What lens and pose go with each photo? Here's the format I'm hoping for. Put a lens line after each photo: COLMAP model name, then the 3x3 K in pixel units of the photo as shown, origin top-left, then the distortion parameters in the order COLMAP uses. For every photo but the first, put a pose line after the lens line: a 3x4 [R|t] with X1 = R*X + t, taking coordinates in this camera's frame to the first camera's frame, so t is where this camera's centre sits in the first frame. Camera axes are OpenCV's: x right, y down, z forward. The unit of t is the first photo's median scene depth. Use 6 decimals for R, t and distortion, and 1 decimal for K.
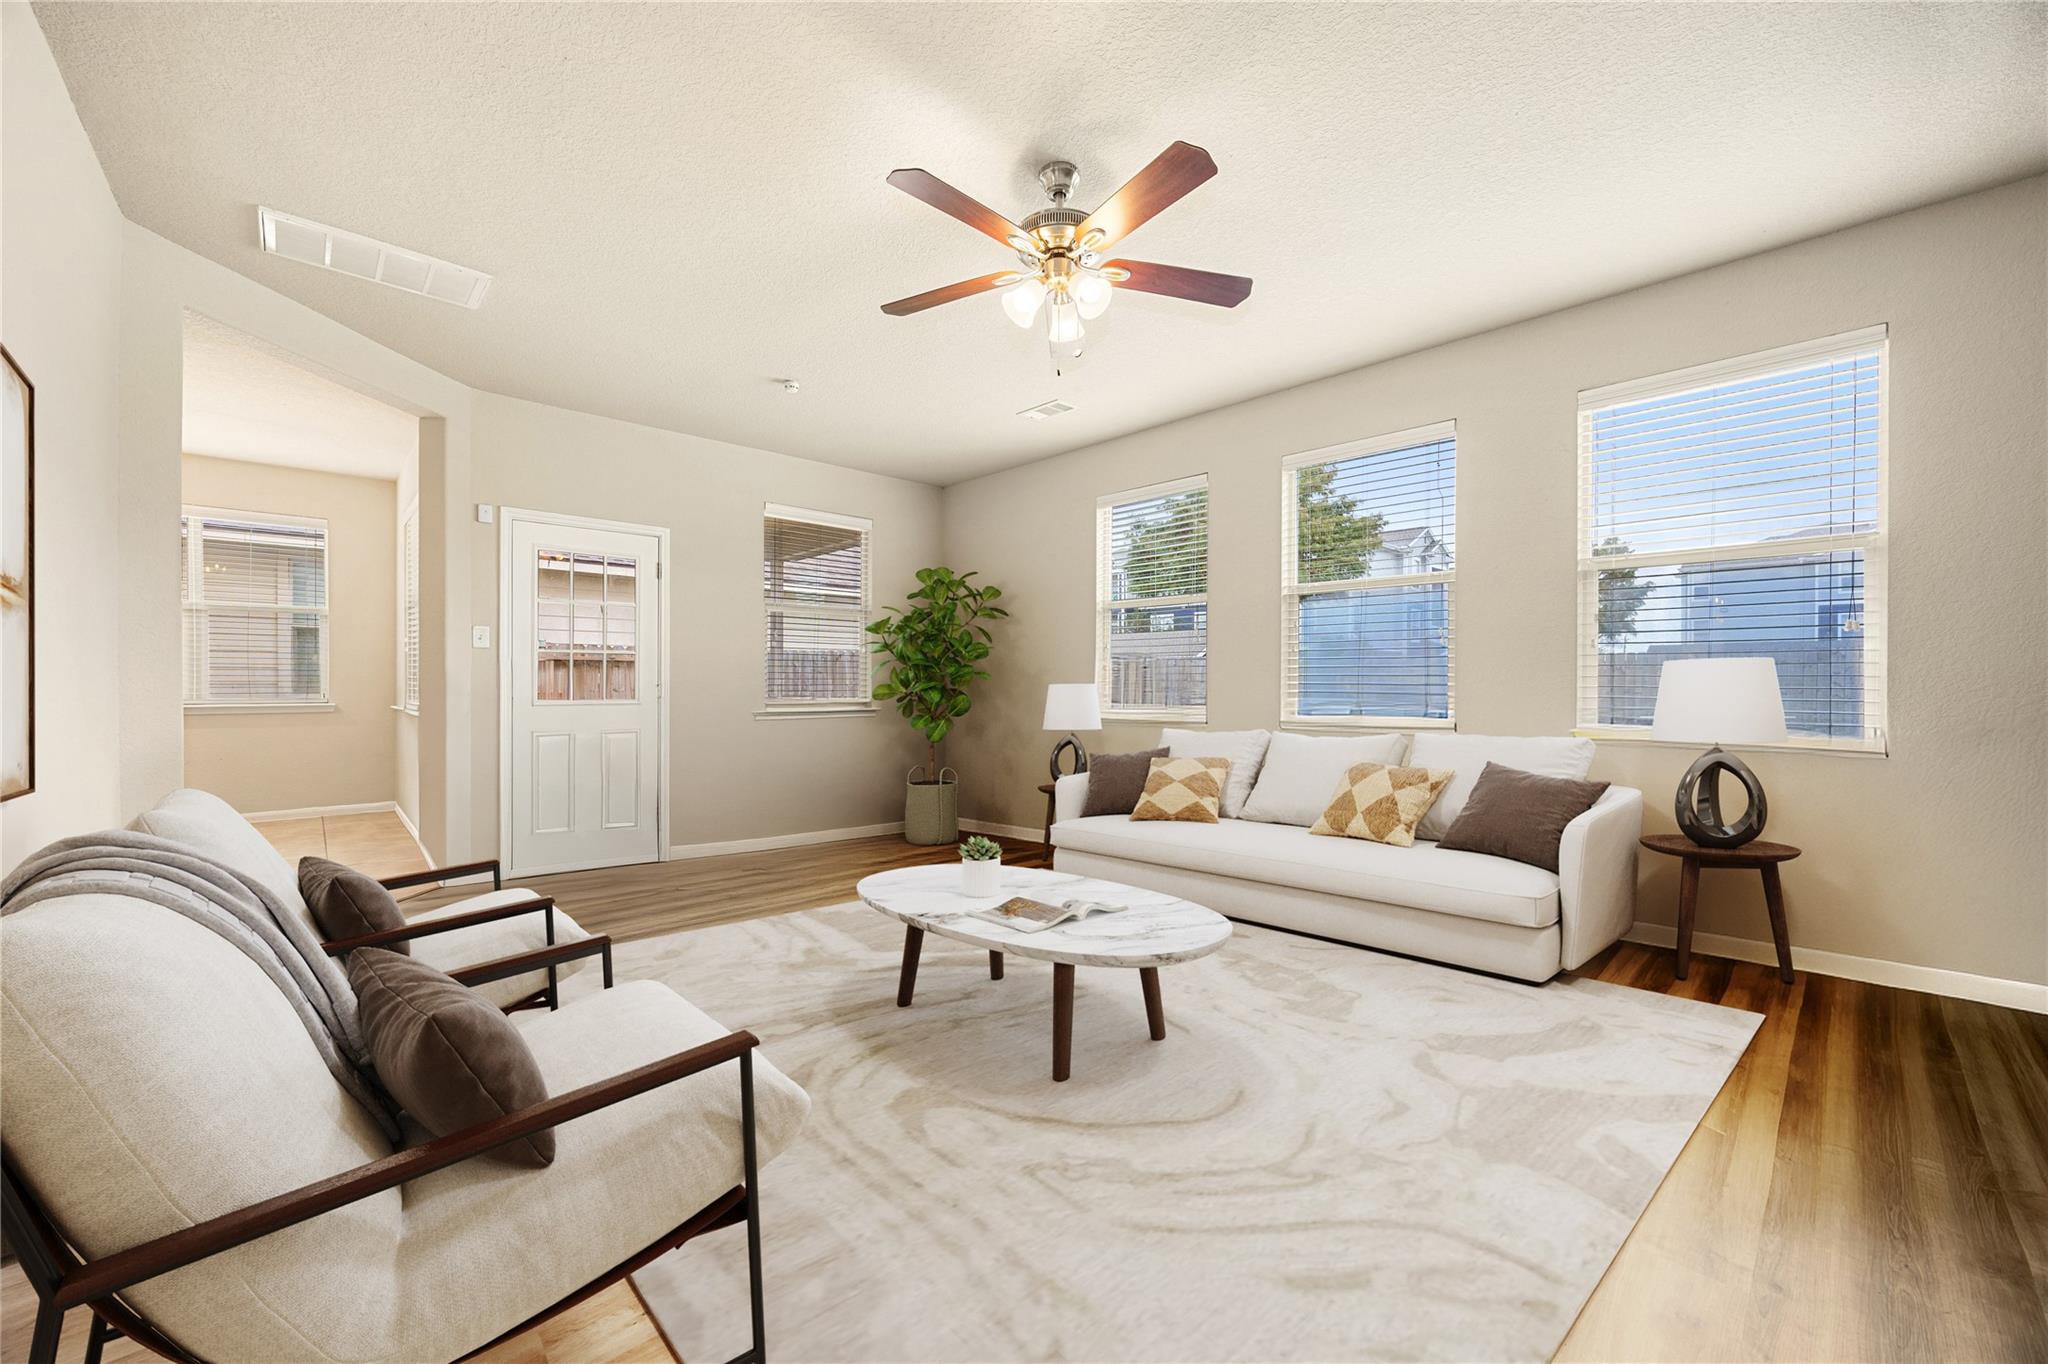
lens RADIAL K [[781.5, 0, 1025.1], [0, 781.5, 682.4], [0, 0, 1]] dist [0.001483, 0.000044]
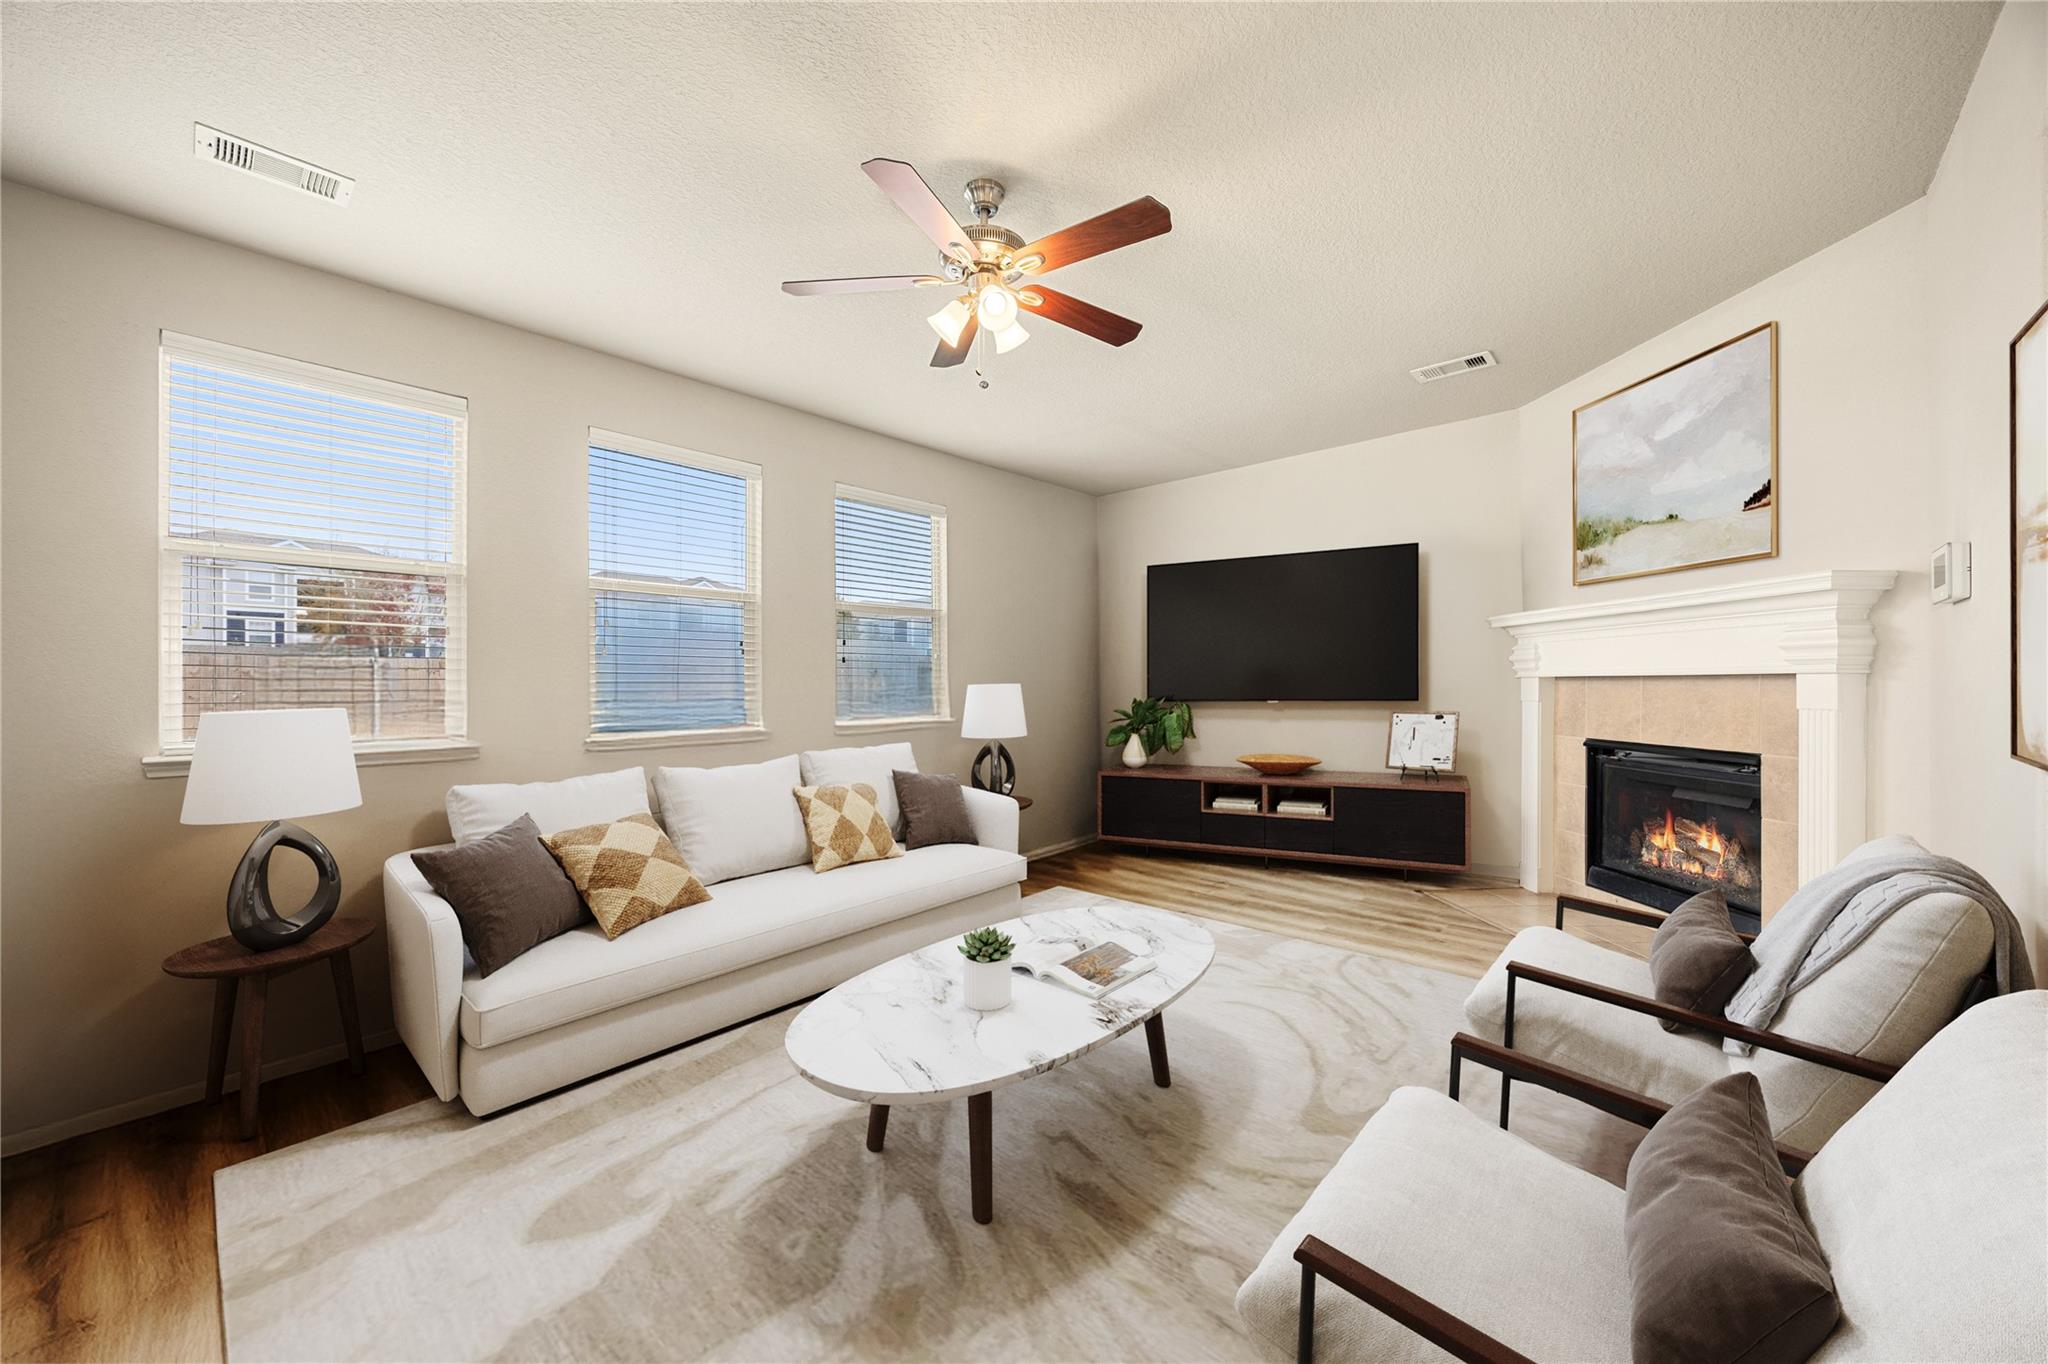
lens RADIAL K [[781.5, 0, 1024.1], [0, 781.5, 682.4], [0, 0, 1]] dist [0.001483, 0.000044]
pose [[-0.079480, -0.004990, 0.996824, -1.530983], [0.000854, 0.999987, 0.005074, -0.152603], [-0.996836, 0.001255, -0.079475, 1.876980]]
